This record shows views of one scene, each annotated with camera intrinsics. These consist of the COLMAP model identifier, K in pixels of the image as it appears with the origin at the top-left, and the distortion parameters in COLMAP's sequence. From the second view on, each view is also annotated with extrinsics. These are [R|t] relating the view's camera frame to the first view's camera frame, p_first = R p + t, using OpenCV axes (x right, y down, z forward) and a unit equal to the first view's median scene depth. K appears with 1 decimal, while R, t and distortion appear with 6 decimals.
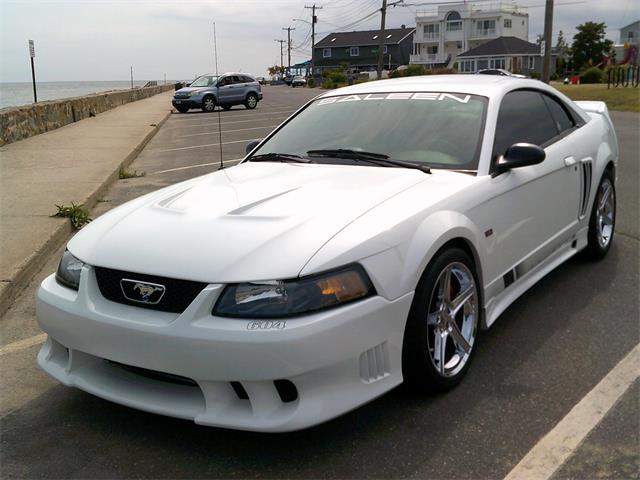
lens RADIAL K [[793.7, 0, 320.0], [0, 793.7, 240.0], [0, 0, 1]] dist [0.216699, -0.569860]
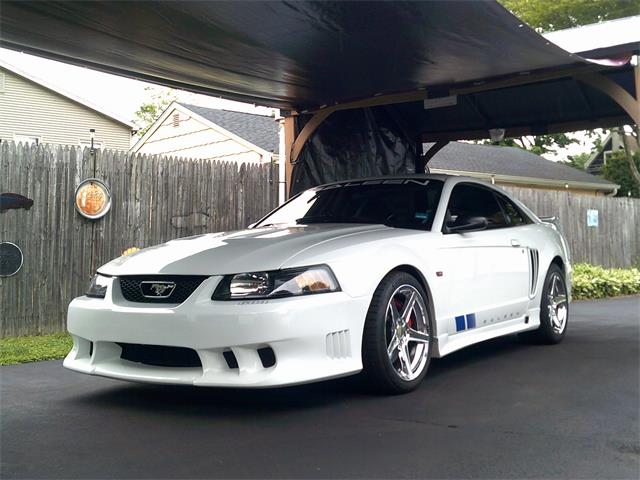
lens RADIAL K [[793.7, 0, 320.0], [0, 793.7, 240.0], [0, 0, 1]] dist [0.216699, -0.569860]
pose [[0.999724, 0.023418, -0.001977, 0.036117], [-0.023325, 0.978432, -0.205248, 0.238147], [-0.002872, 0.205238, 0.978708, -0.251352]]
